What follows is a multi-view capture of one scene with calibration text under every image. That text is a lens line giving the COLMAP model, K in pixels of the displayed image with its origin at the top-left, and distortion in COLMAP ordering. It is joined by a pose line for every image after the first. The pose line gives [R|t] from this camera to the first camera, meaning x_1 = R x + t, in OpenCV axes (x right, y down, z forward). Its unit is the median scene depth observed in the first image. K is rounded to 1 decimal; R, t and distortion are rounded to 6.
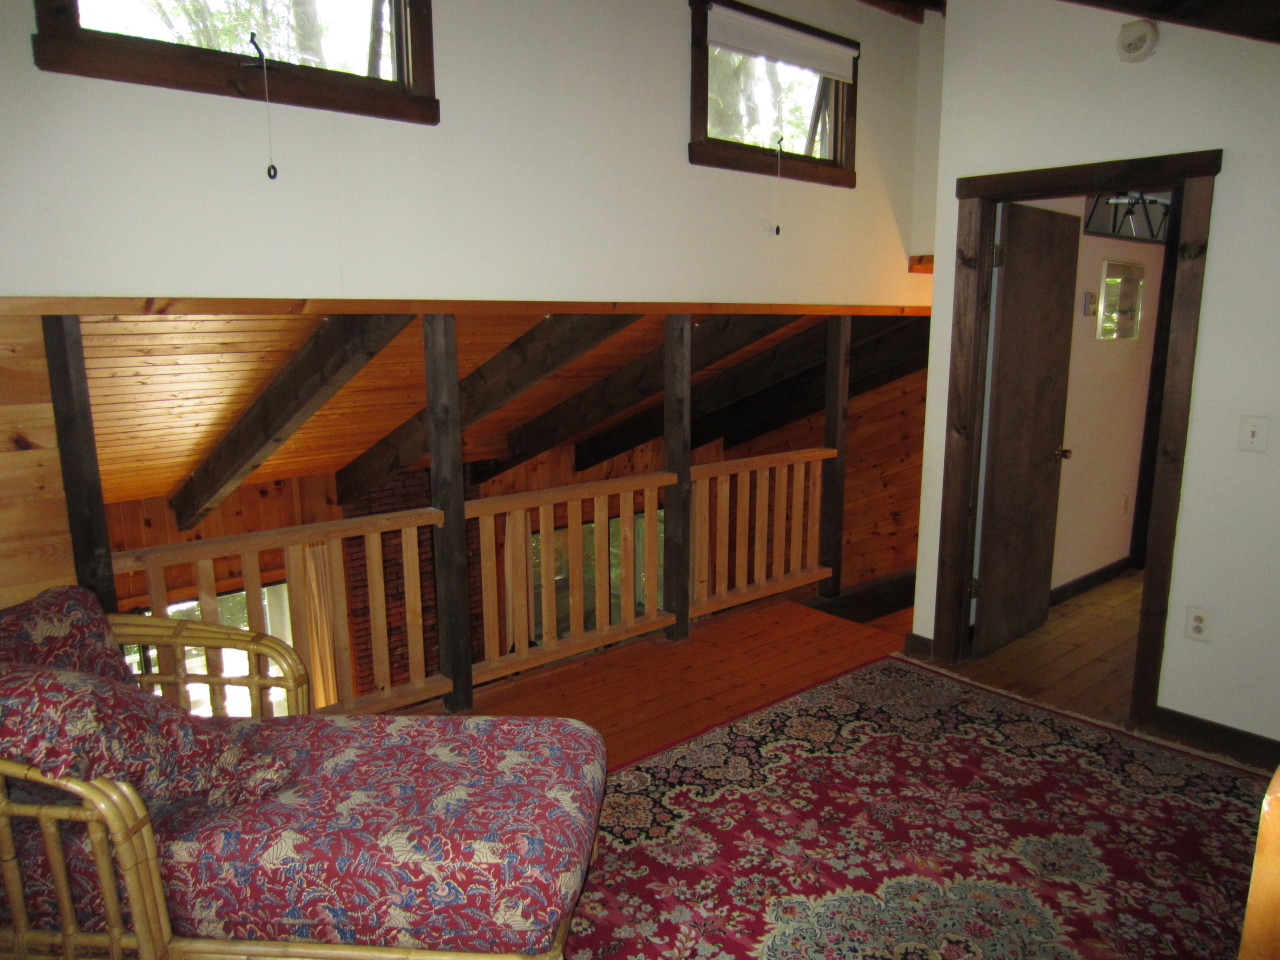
lens RADIAL K [[904.9, 0, 639.2], [0, 904.9, 482.2], [0, 0, 1]] dist [-0.034014, 0.011862]
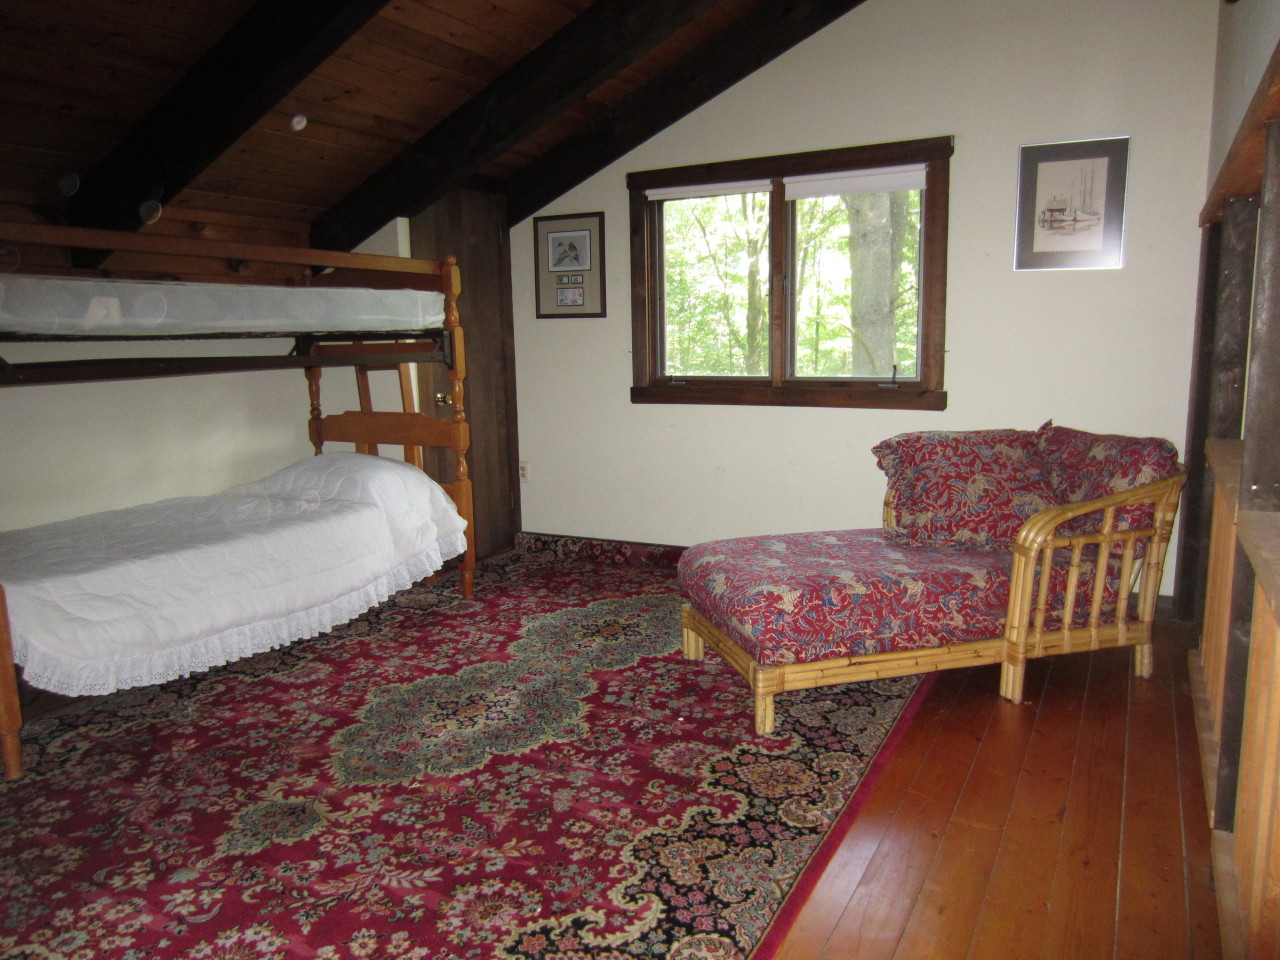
lens RADIAL K [[904.9, 0, 640.2], [0, 904.9, 481.4], [0, 0, 1]] dist [-0.034014, 0.011862]
pose [[-0.941163, 0.075980, -0.329302, 0.359634], [-0.037473, 0.944929, 0.325123, -0.170145], [0.335870, 0.318333, -0.886485, 1.604353]]
